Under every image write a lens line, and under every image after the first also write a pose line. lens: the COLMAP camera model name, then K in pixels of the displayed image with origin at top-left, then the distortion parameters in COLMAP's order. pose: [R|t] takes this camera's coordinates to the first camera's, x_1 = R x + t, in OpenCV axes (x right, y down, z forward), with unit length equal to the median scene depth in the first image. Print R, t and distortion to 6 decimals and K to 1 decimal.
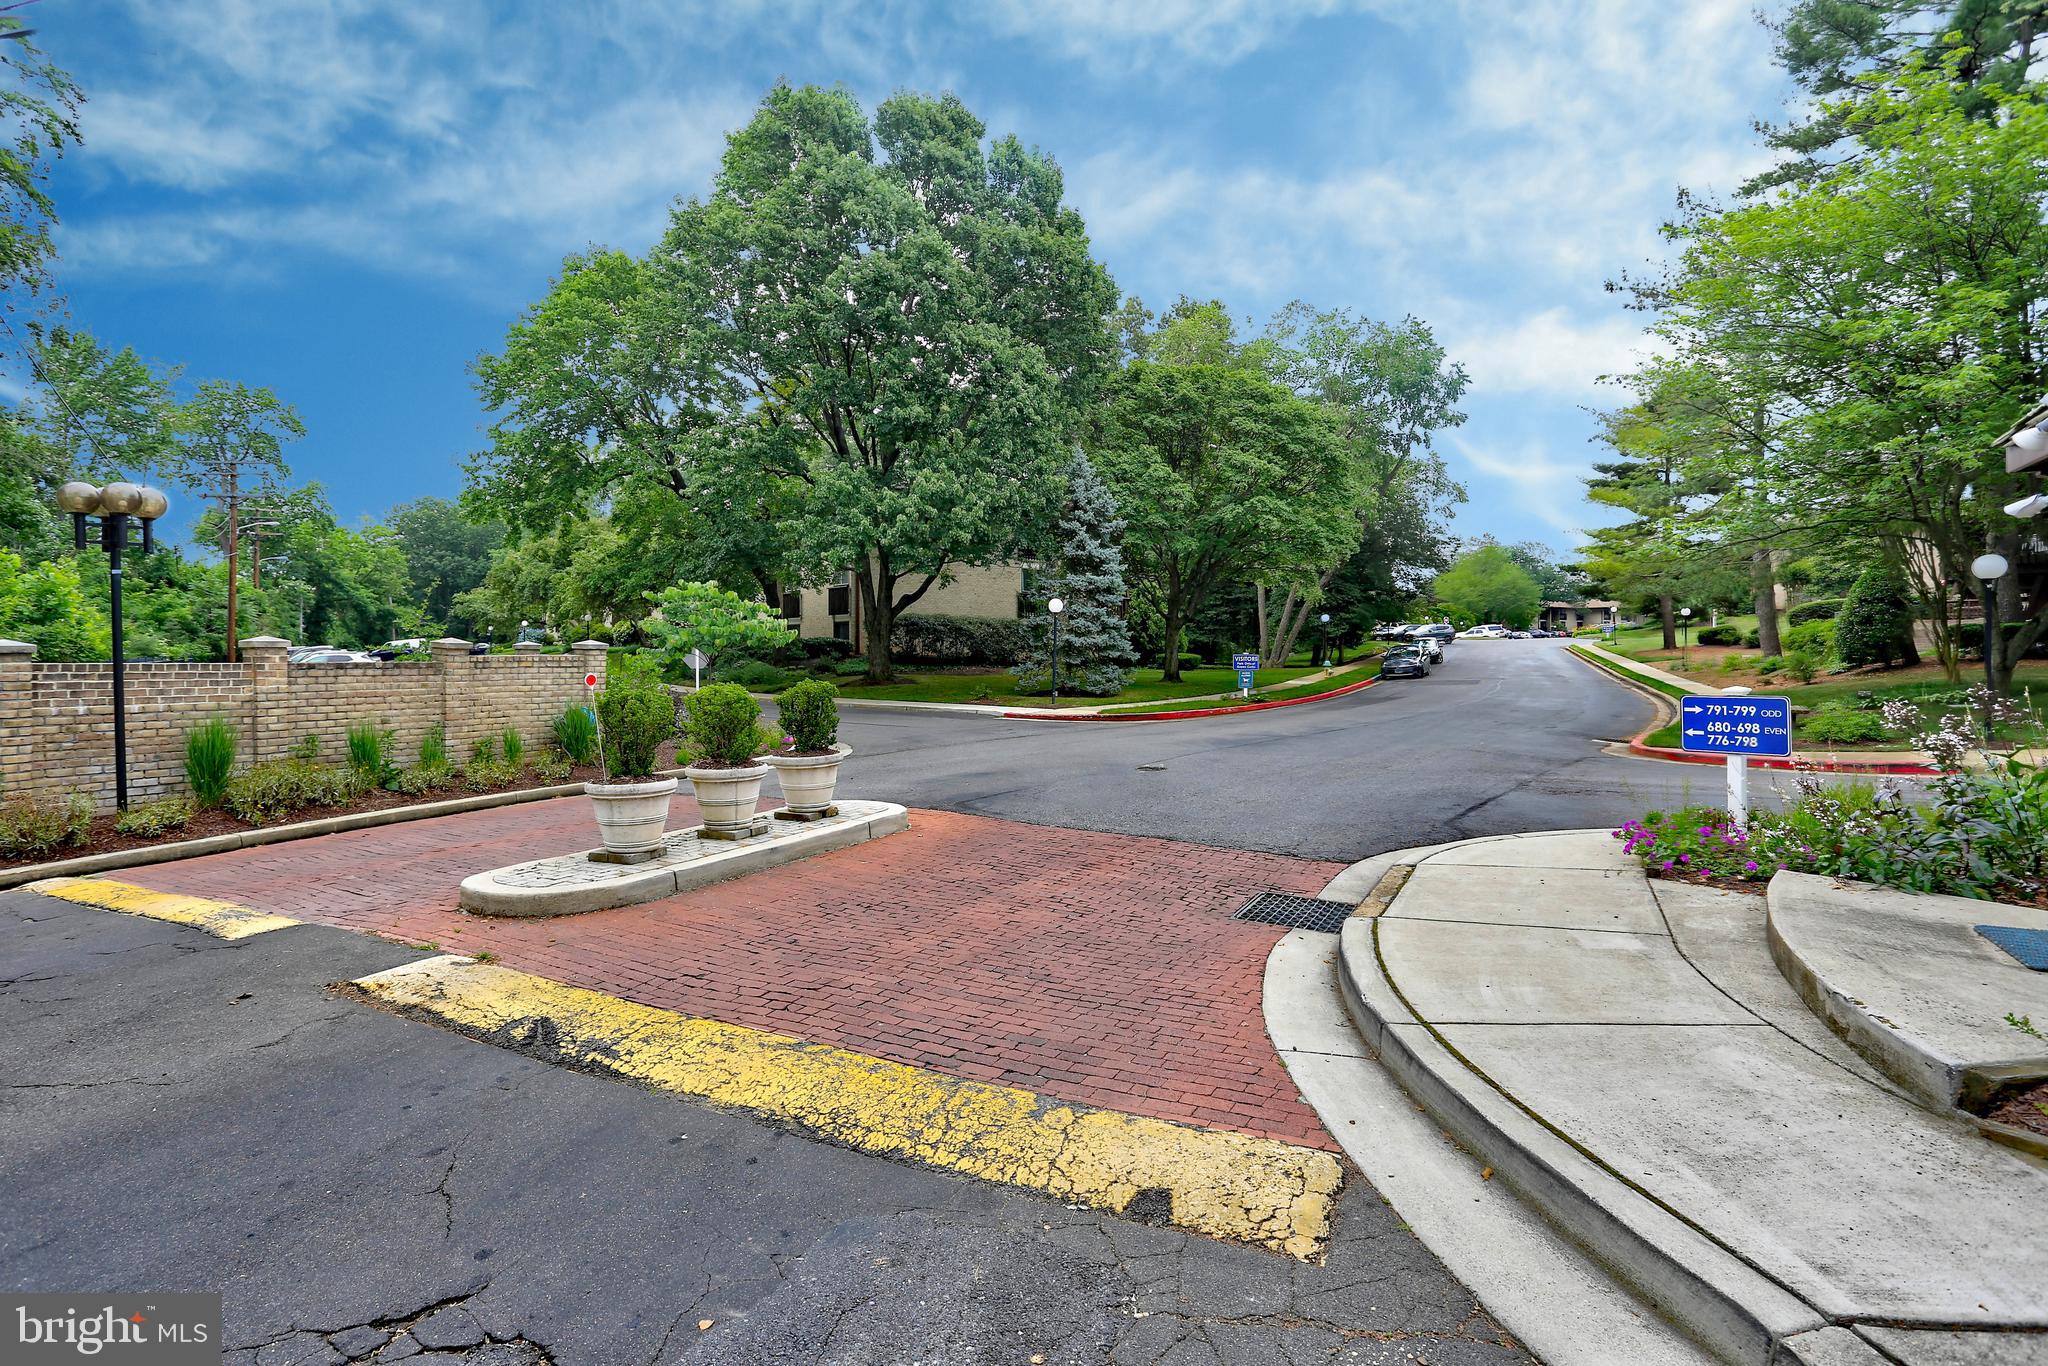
lens RADIAL K [[1012.1, 0, 1019.9], [0, 1012.1, 648.8], [0, 0, 1]] dist [-0.068483, 0.028566]
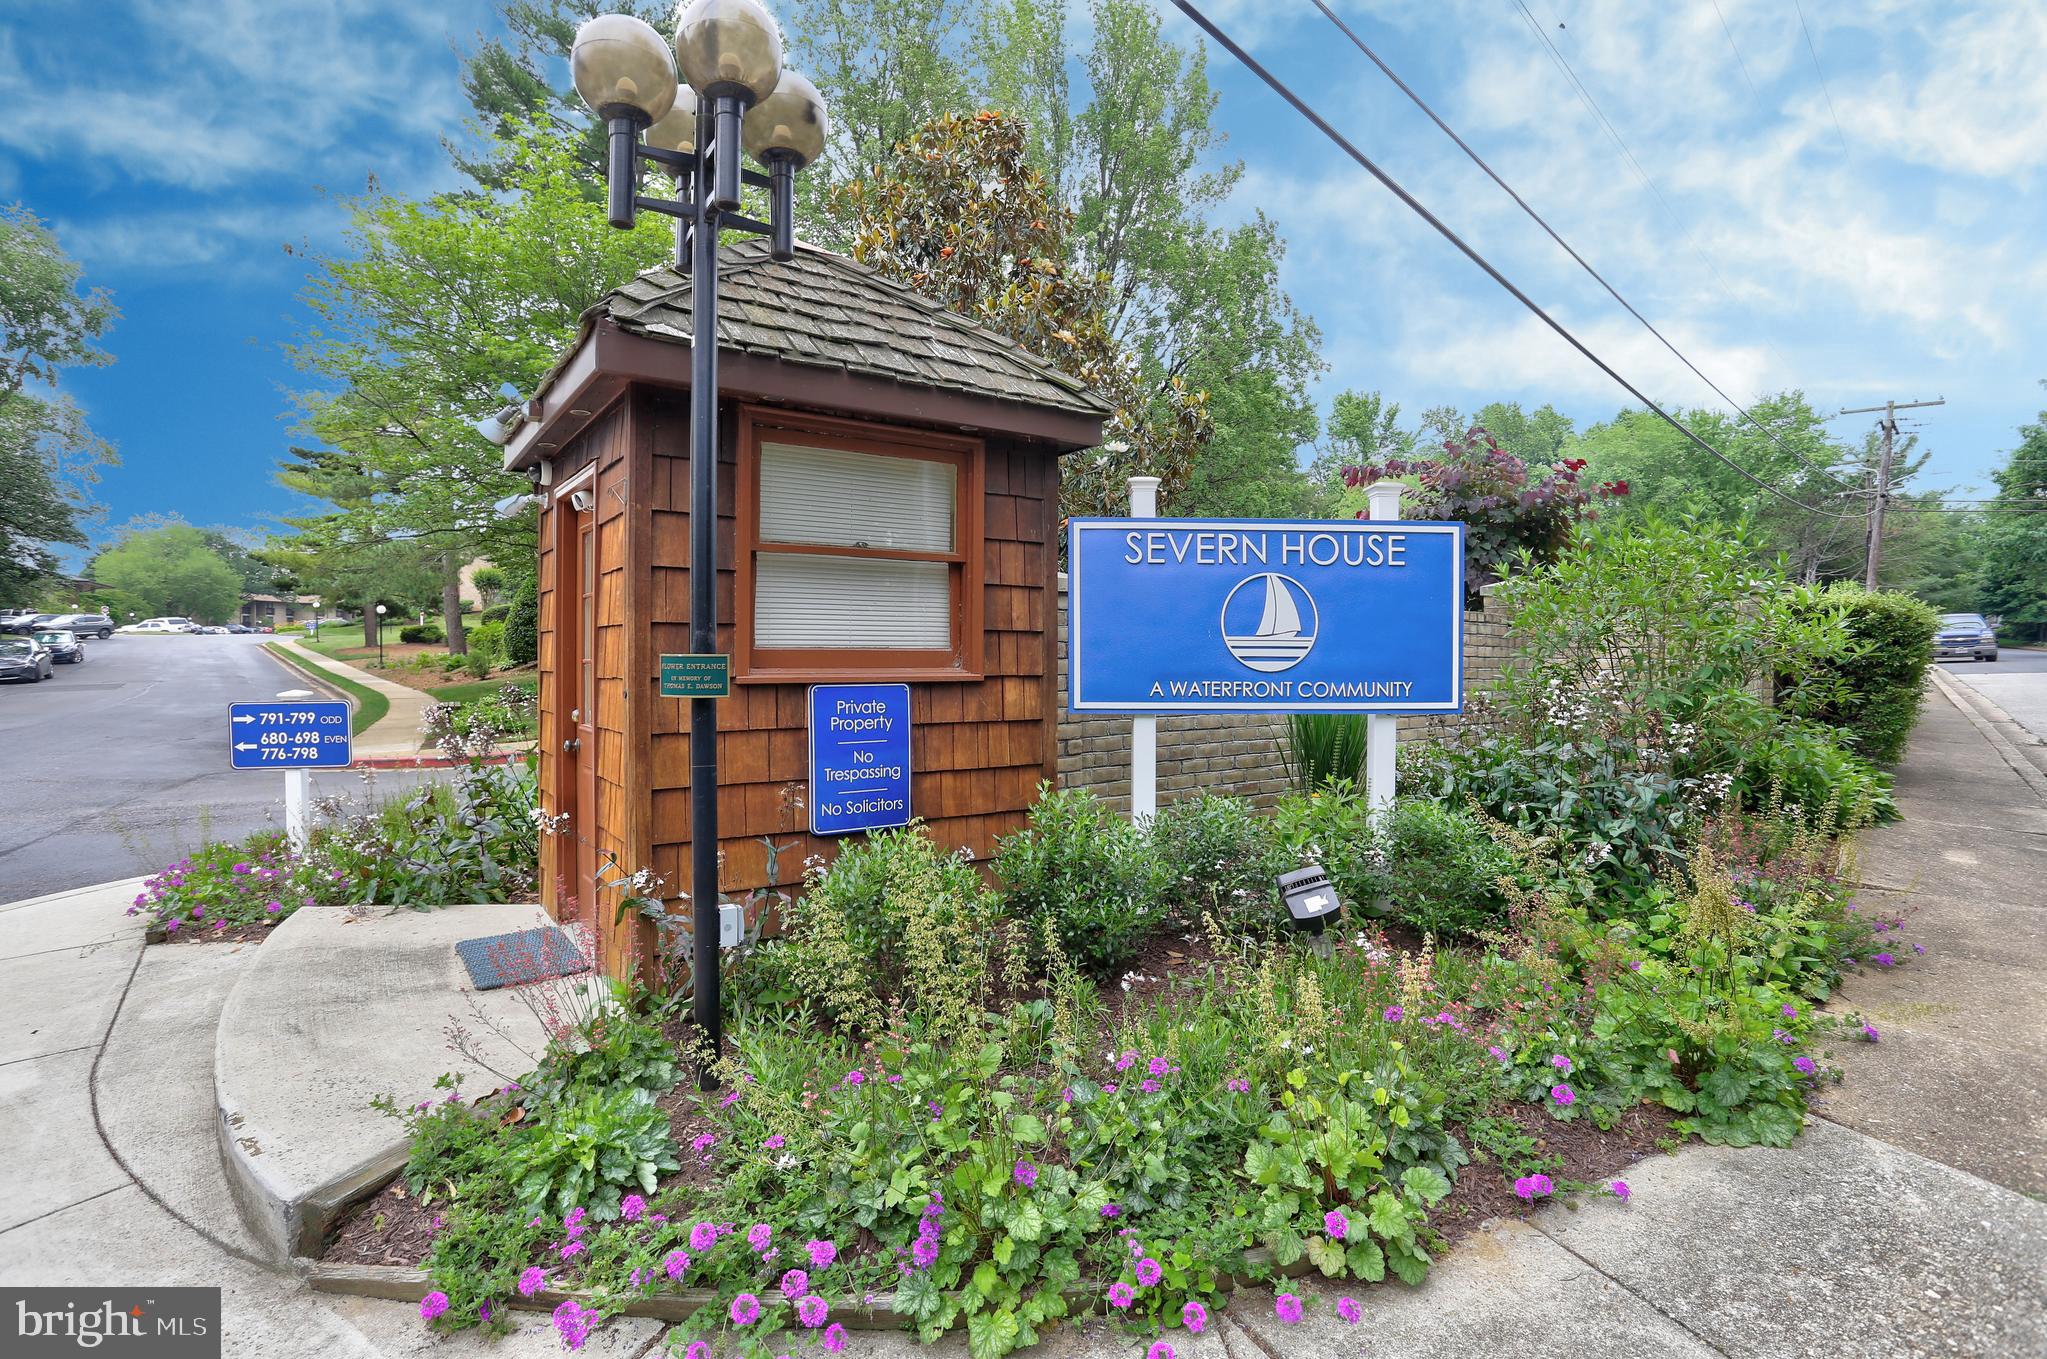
lens RADIAL K [[1011.6, 0, 1019.4], [0, 1011.6, 645.3], [0, 0, 1]] dist [-0.068483, 0.028566]
pose [[0.401708, 0.005790, 0.915749, 0.139622], [-0.004630, 0.999980, -0.004291, -0.000178], [-0.915756, -0.002516, 0.401727, 0.051323]]
